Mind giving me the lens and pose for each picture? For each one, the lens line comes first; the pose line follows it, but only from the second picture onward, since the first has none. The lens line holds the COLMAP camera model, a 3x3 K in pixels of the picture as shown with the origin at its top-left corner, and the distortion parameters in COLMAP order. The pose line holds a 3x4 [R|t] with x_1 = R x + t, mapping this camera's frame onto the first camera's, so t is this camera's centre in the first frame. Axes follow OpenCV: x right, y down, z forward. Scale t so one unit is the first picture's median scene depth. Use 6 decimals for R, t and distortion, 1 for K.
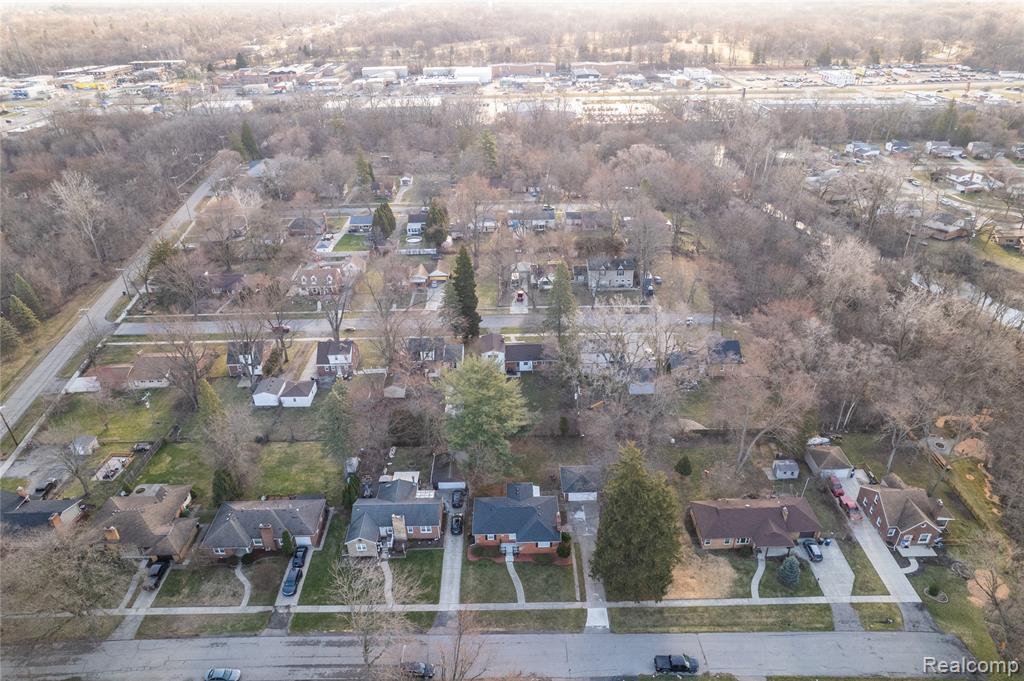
lens RADIAL K [[656.2, 0, 514.8], [0, 656.2, 344.7], [0, 0, 1]] dist [-0.080040, 0.072929]
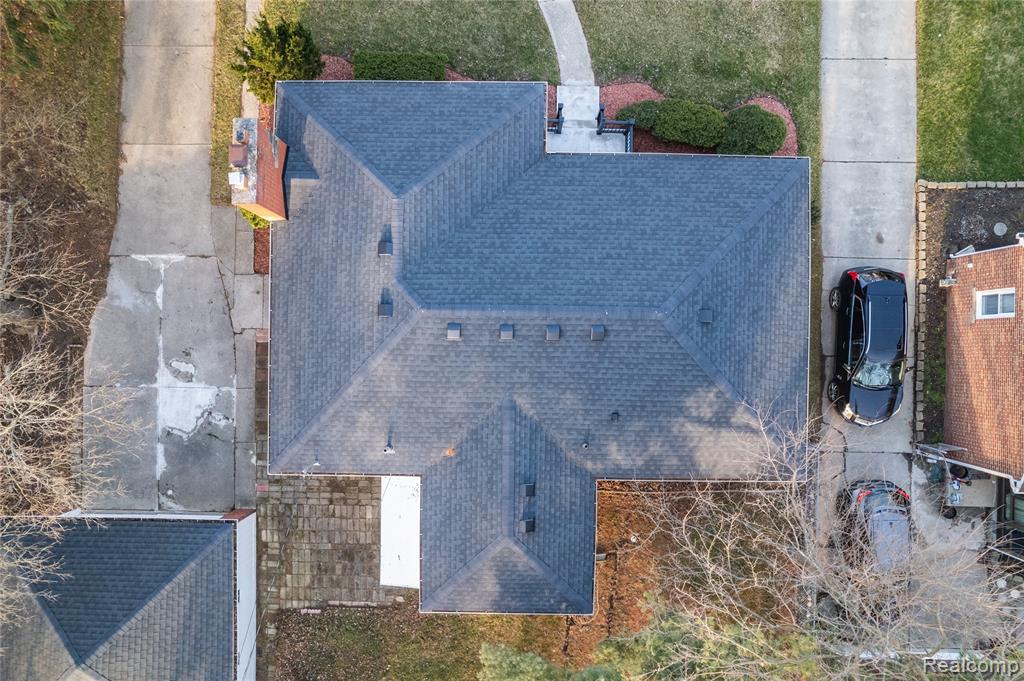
lens RADIAL K [[656.2, 0, 514.8], [0, 656.2, 344.7], [0, 0, 1]] dist [-0.080040, 0.072929]
pose [[-0.999377, -0.028490, 0.020855, 0.004349], [0.032186, -0.492305, 0.869827, 0.121282], [-0.014514, 0.869956, 0.492915, 0.940378]]
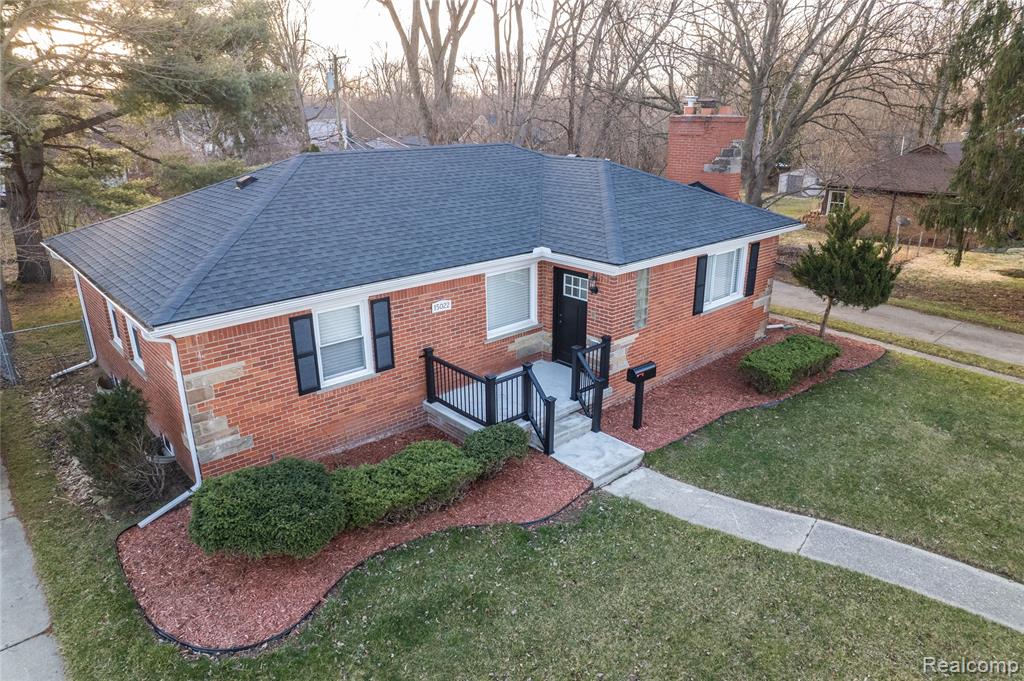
lens RADIAL K [[656.2, 0, 514.8], [0, 656.2, 344.7], [0, 0, 1]] dist [-0.080040, 0.072929]
pose [[0.750608, -0.207848, 0.627205, -0.079175], [0.318968, 0.945289, -0.068468, 0.305818], [-0.578659, 0.251451, 0.775839, 0.894329]]
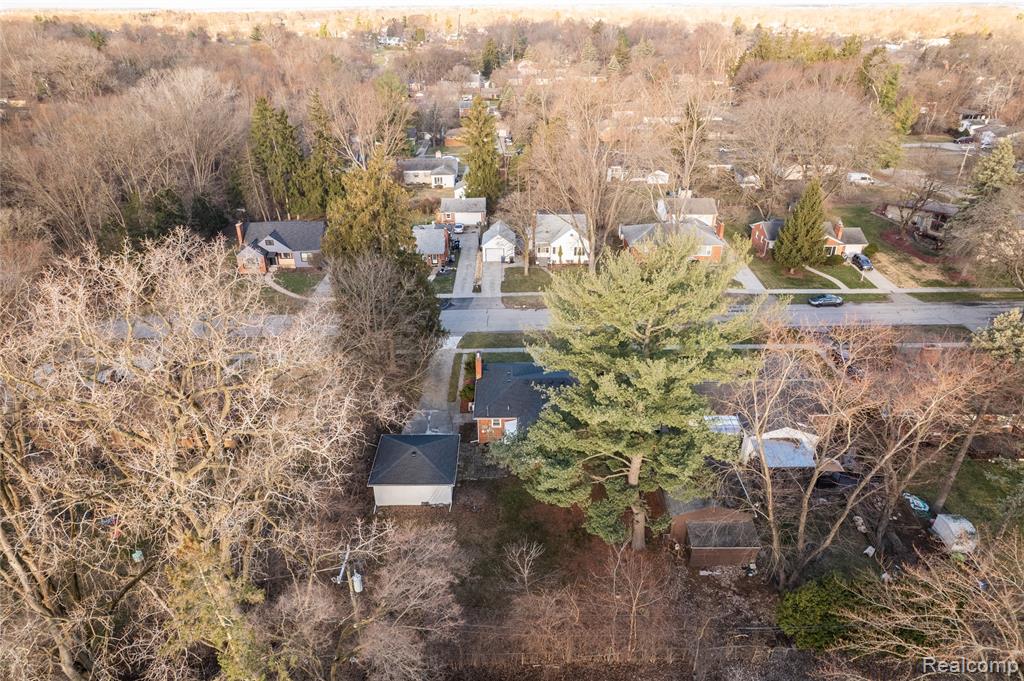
lens RADIAL K [[656.2, 0, 514.8], [0, 656.2, 344.7], [0, 0, 1]] dist [-0.080040, 0.072929]
pose [[-0.999790, 0.013170, 0.015688, 0.022027], [0.020302, 0.535581, 0.844240, -0.267091], [0.002716, 0.844381, -0.535736, 1.296433]]
